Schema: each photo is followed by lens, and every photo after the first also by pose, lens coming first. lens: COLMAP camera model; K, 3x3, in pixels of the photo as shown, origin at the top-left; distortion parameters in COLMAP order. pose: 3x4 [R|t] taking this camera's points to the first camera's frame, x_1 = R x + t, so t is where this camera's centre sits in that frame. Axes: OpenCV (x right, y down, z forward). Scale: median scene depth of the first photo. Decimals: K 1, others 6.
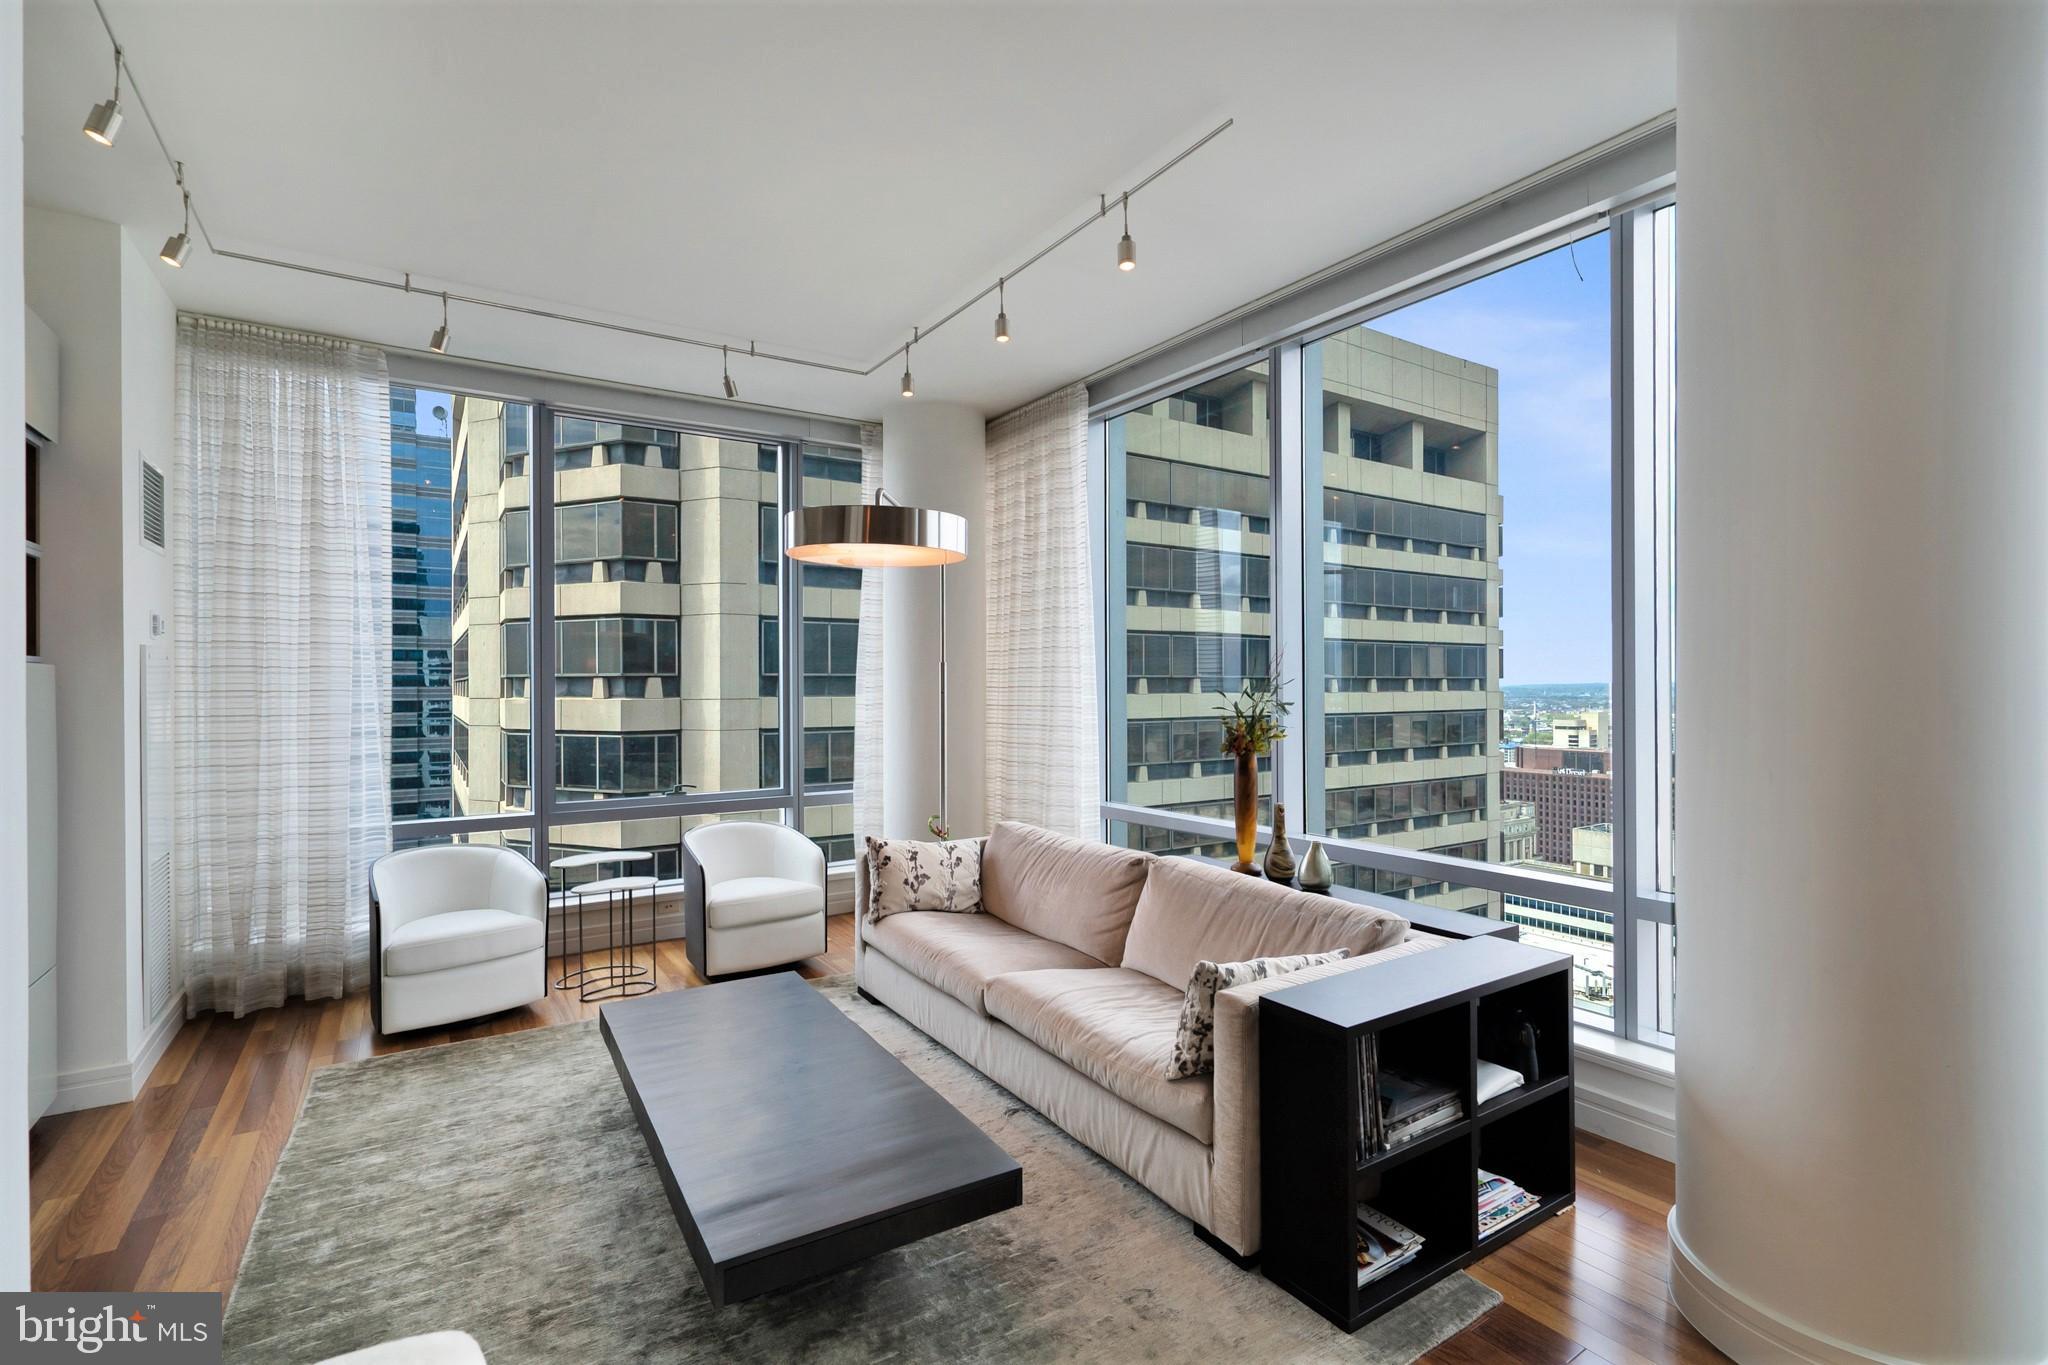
lens RADIAL K [[932.4, 0, 1018.0], [0, 932.4, 689.9], [0, 0, 1]] dist [-0.002748, -0.000156]
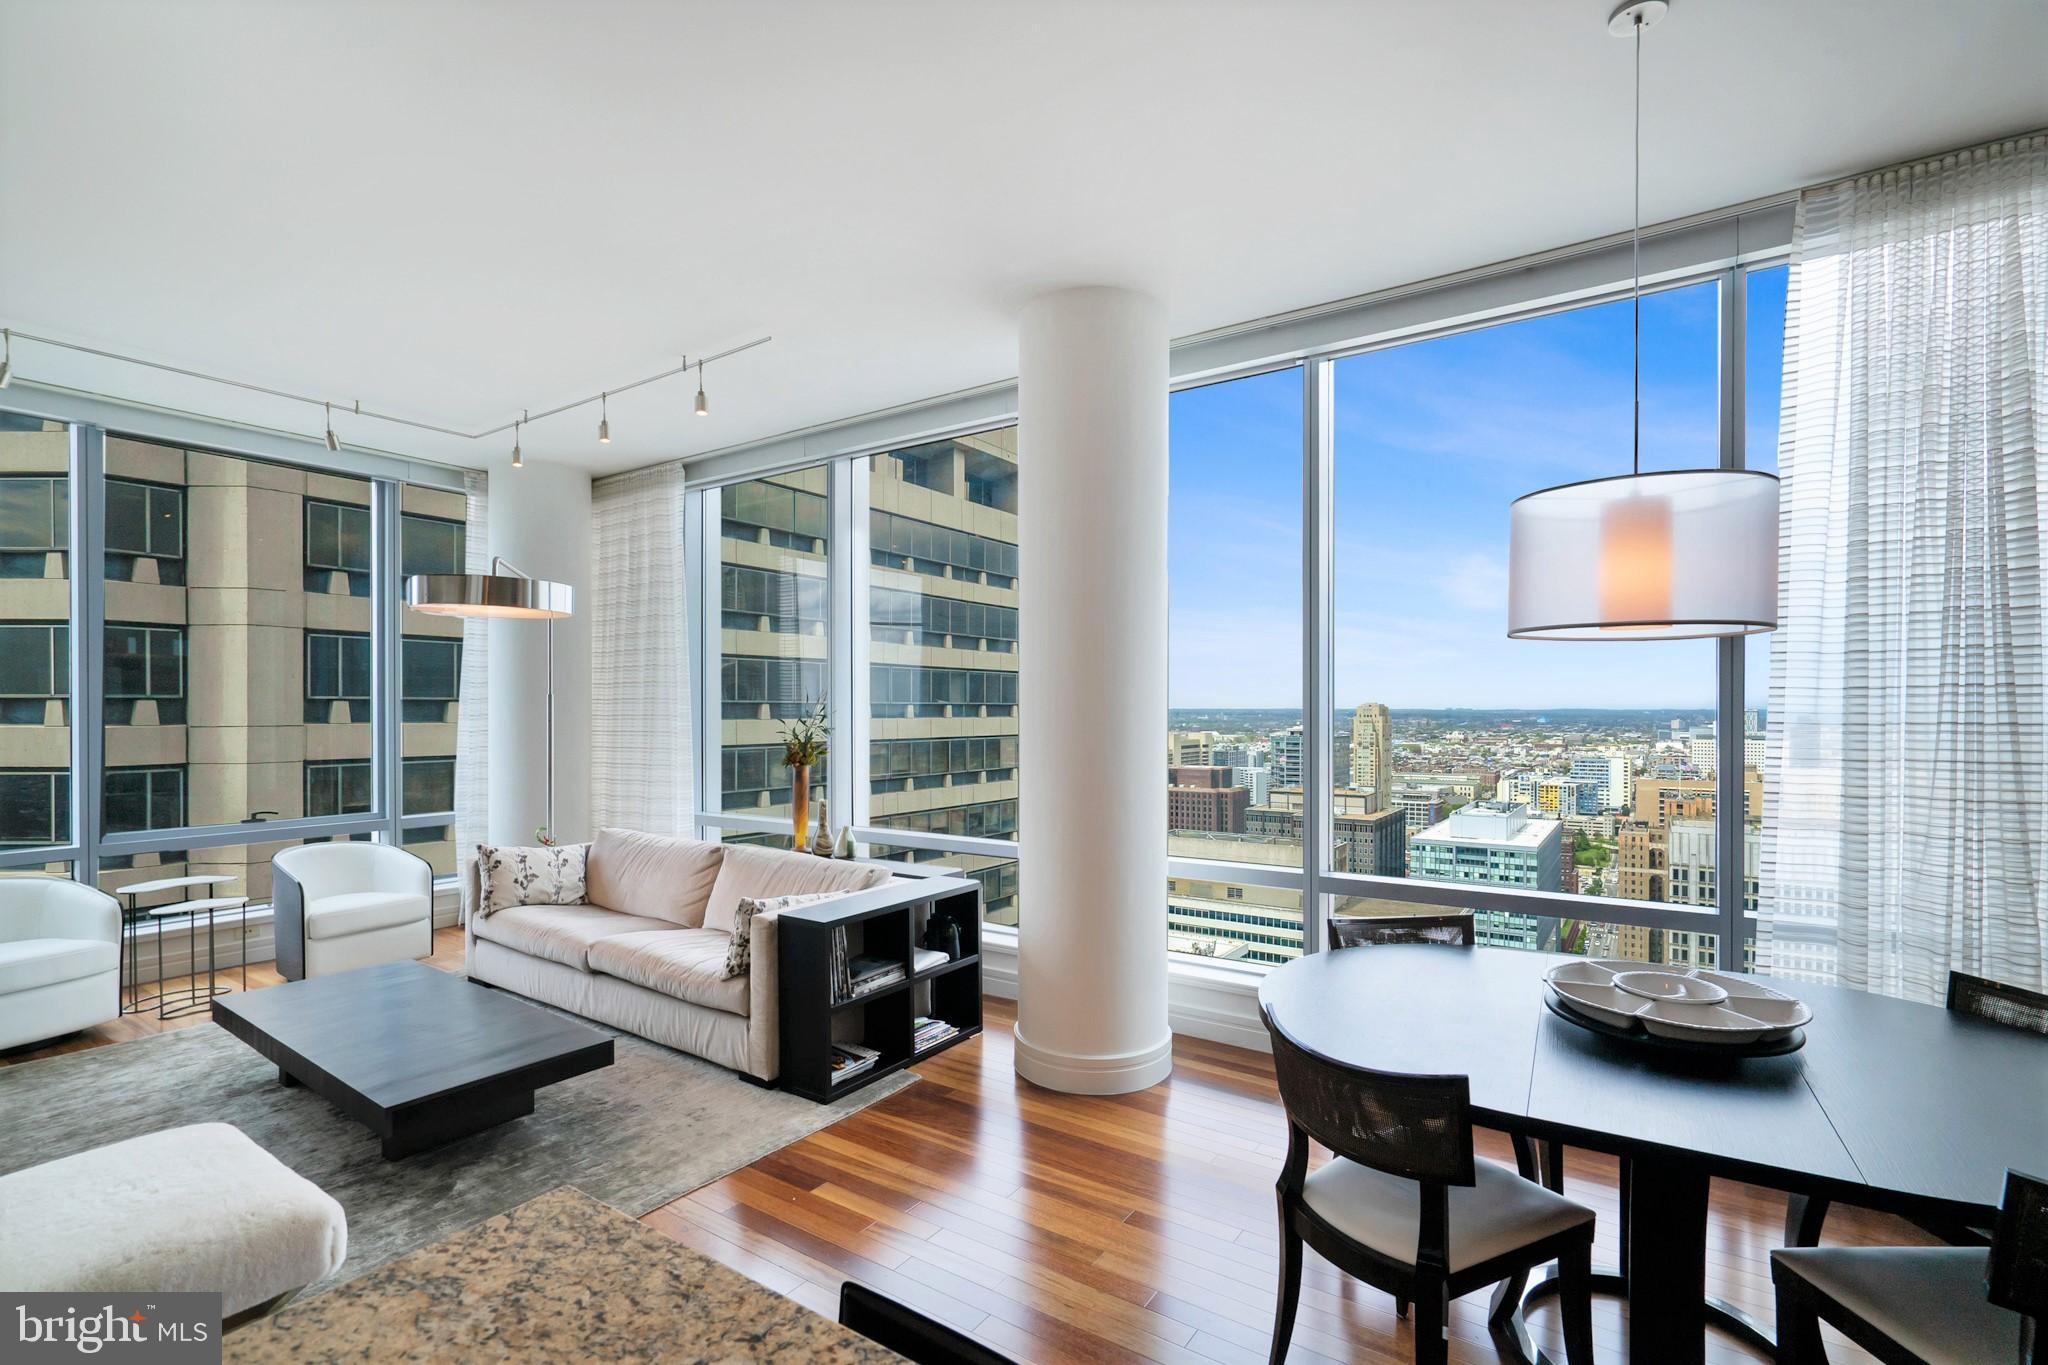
lens RADIAL K [[937.9, 0, 1019.5], [0, 937.9, 712.0], [0, 0, 1]] dist [-0.001035, 0.000880]
pose [[0.924663, 0.001393, 0.380783, 0.017801], [-0.000340, 0.999996, -0.002832, -0.005308], [-0.380786, 0.002489, 0.924660, -0.352303]]
